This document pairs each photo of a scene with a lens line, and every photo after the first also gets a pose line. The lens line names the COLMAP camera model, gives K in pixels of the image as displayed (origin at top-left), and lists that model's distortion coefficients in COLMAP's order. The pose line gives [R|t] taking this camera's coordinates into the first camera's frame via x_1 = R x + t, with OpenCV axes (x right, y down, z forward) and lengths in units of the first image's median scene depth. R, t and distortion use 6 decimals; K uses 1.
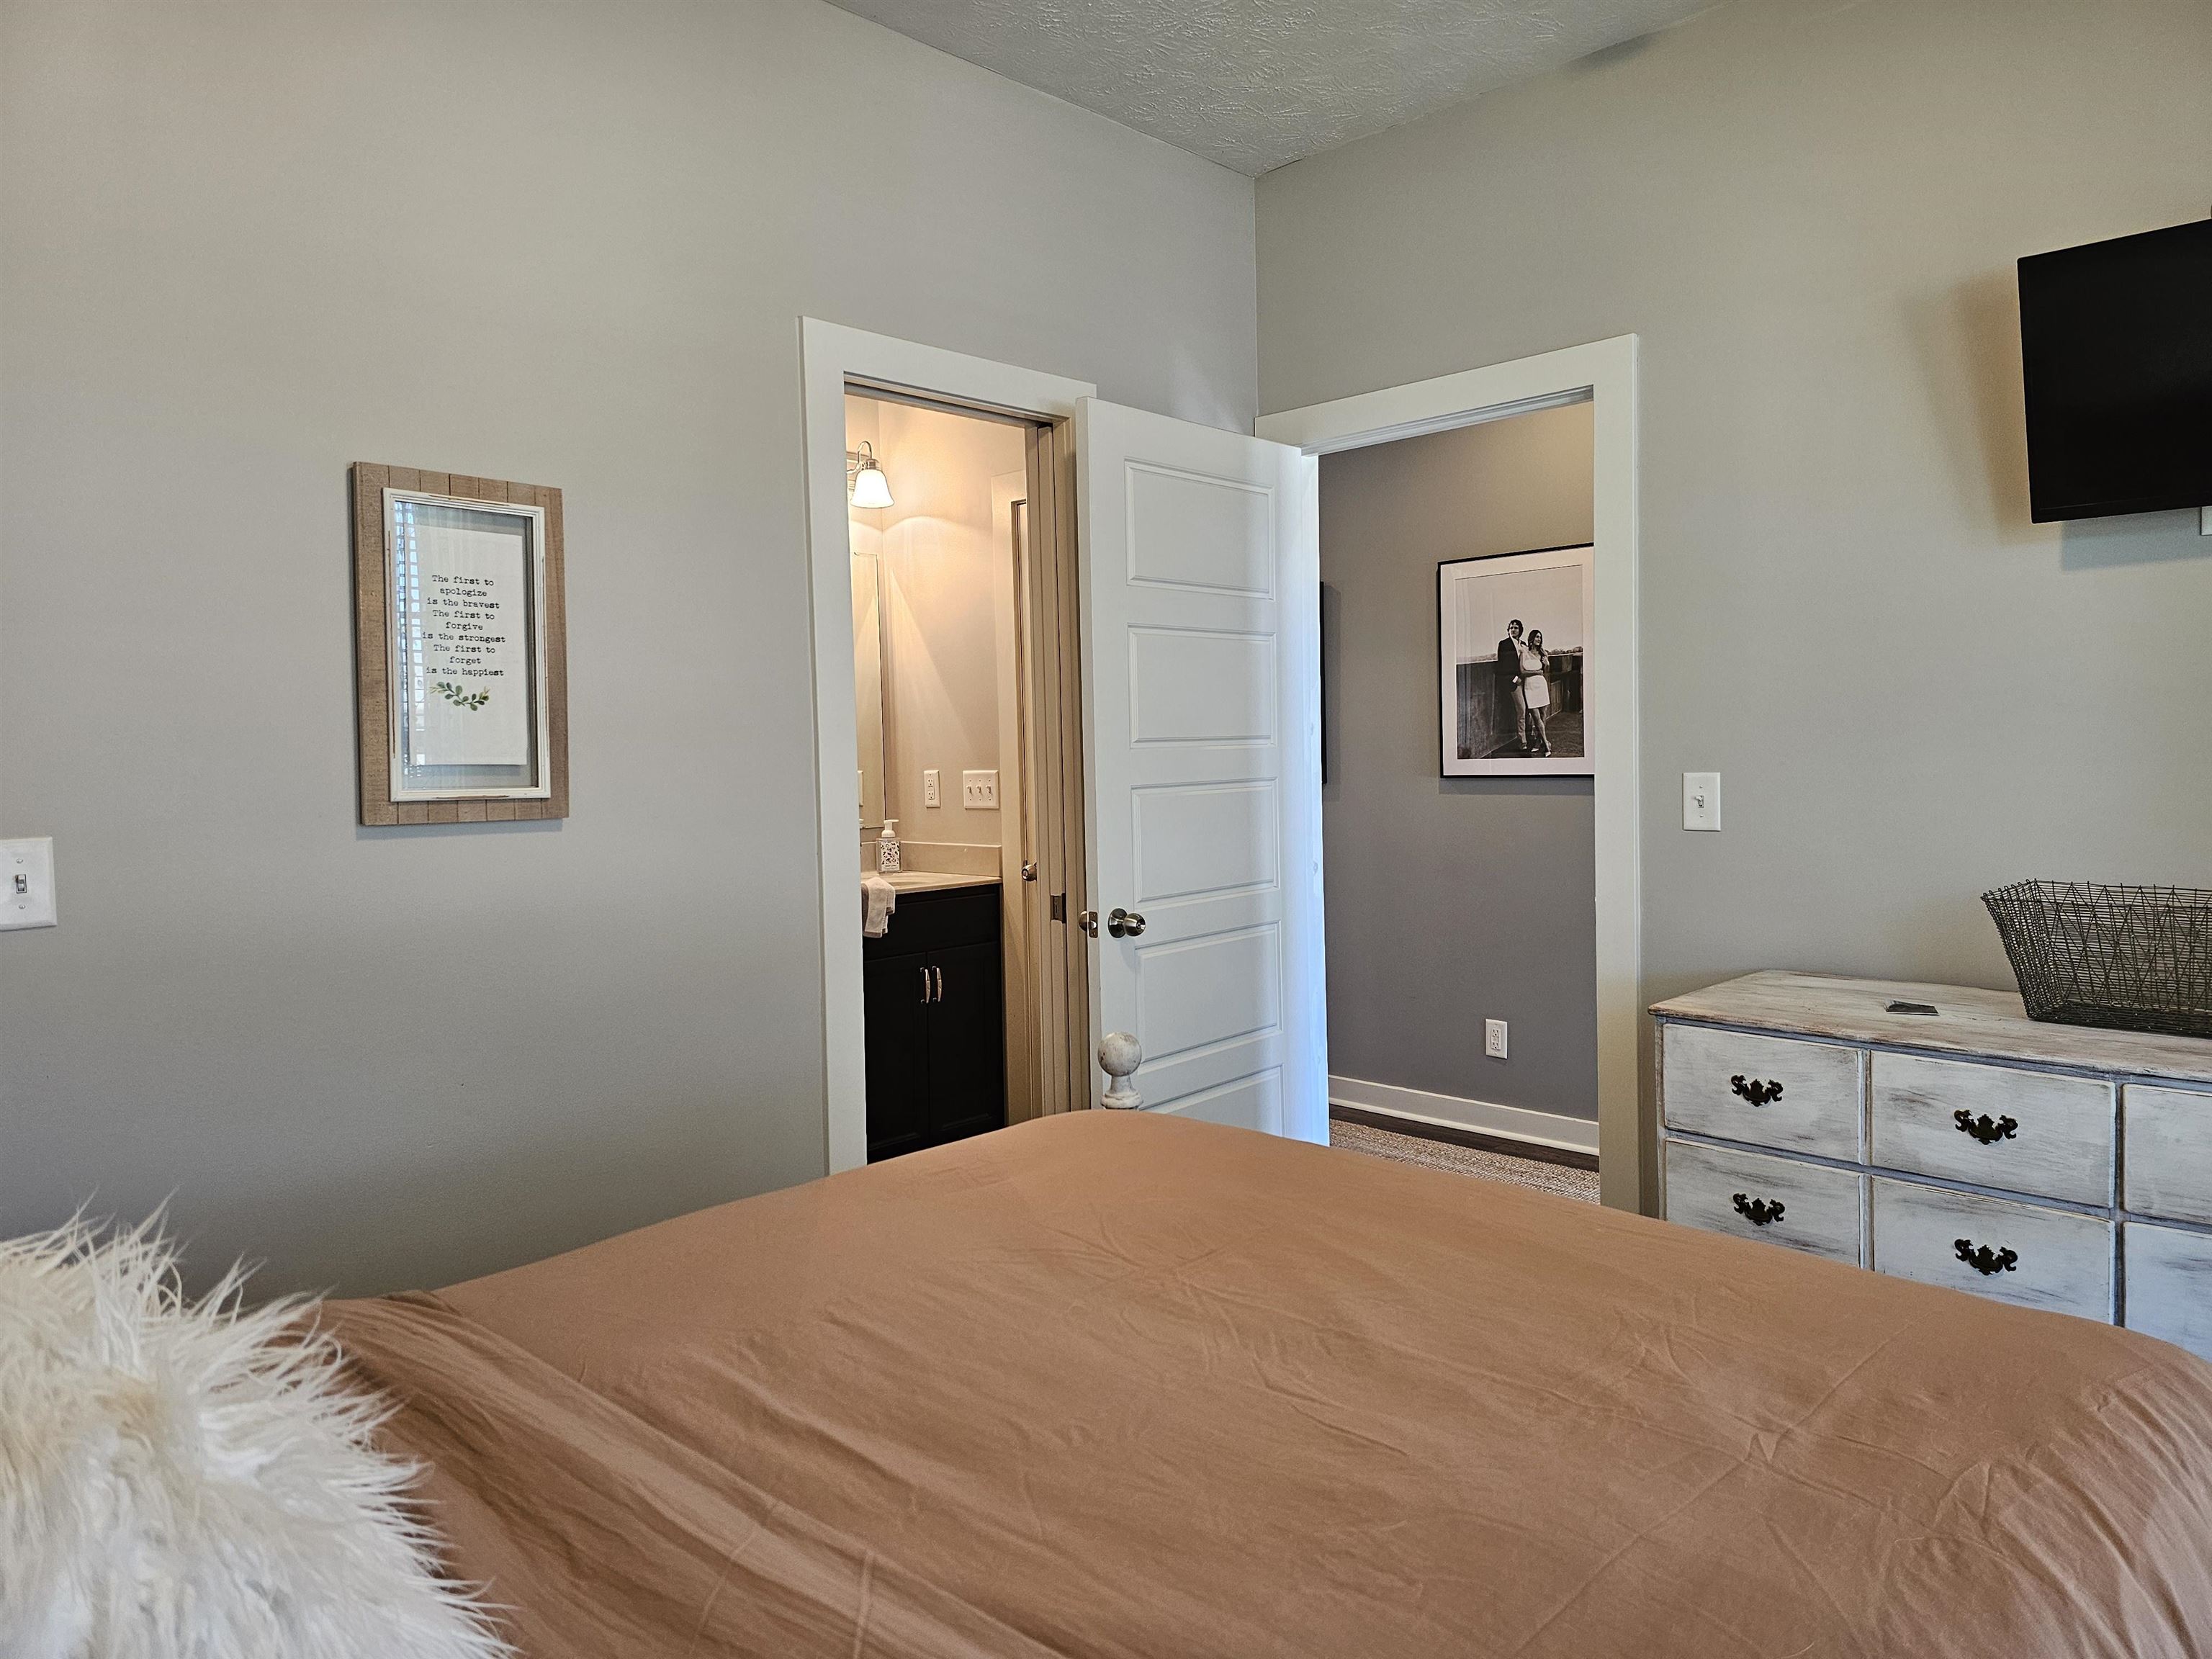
lens RADIAL K [[1478.2, 0, 1100.6], [0, 1478.2, 819.1], [0, 0, 1]] dist [0.066513, -0.049818]
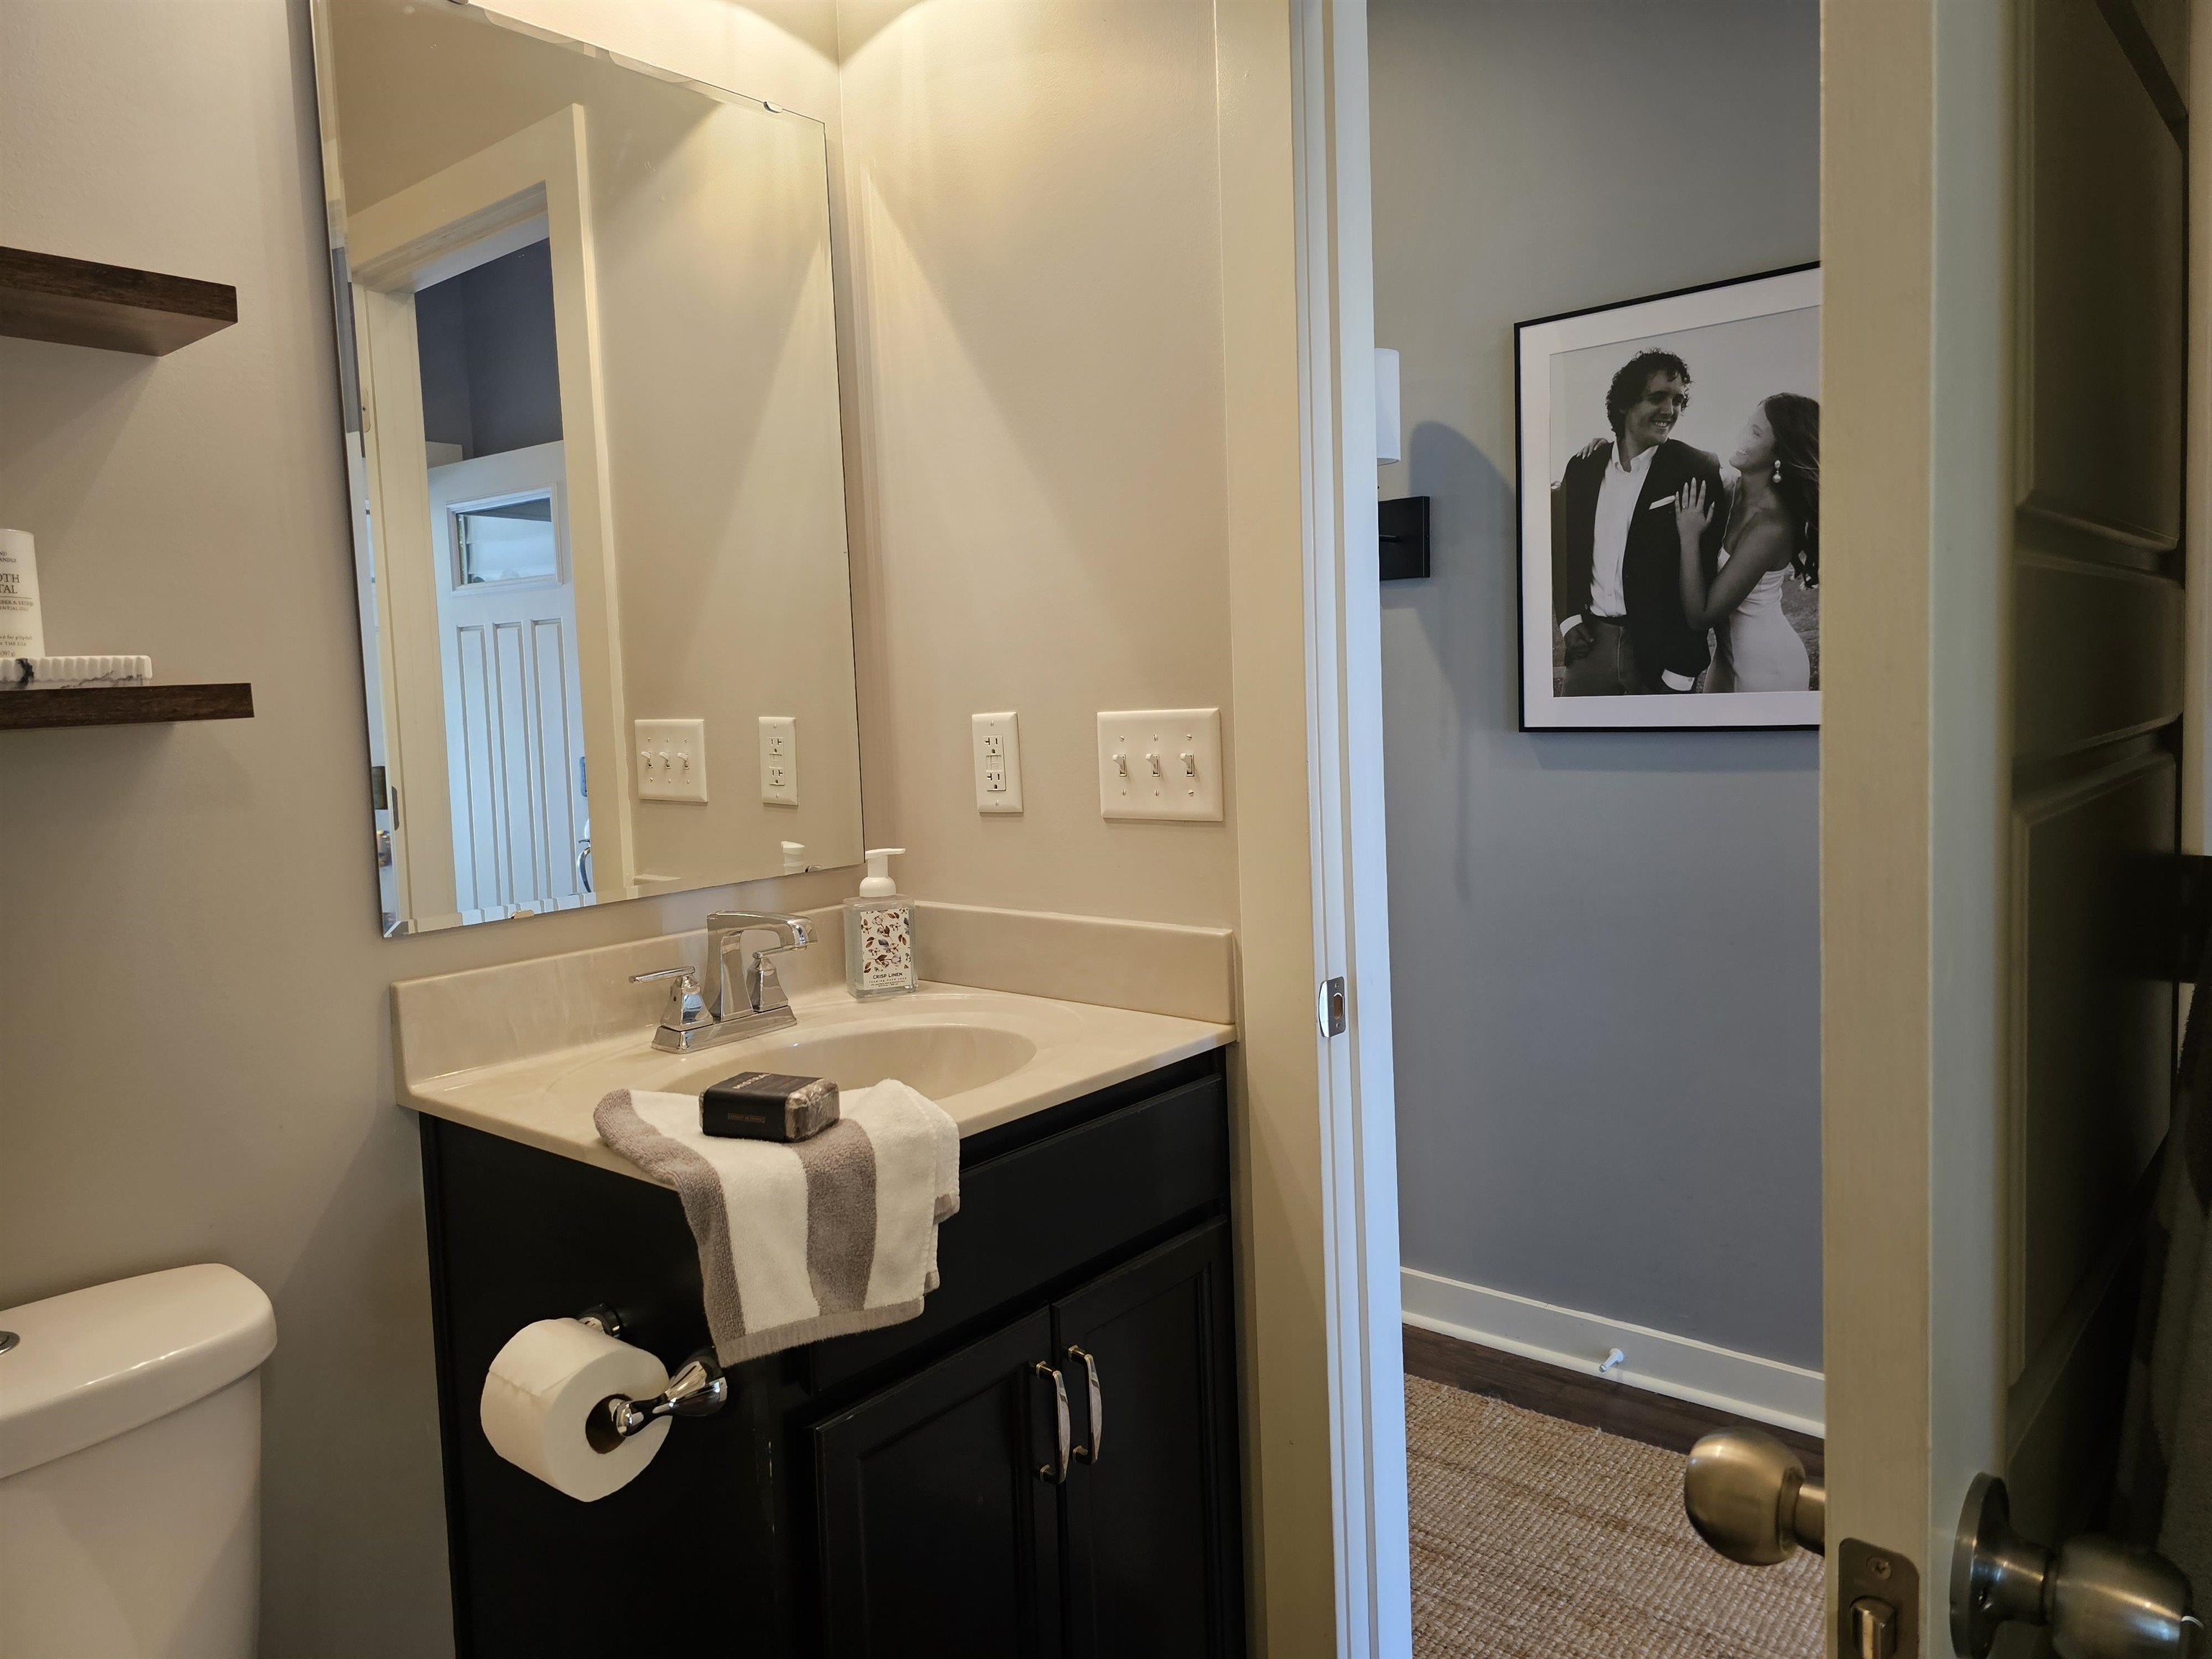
lens RADIAL K [[1478.2, 0, 1112.4], [0, 1478.2, 828.6], [0, 0, 1]] dist [0.066513, -0.049818]
pose [[0.996174, -0.019718, 0.085135, -0.120072], [0.016528, 0.999140, 0.038019, -0.018259], [-0.085812, -0.036466, 0.995644, 0.647314]]
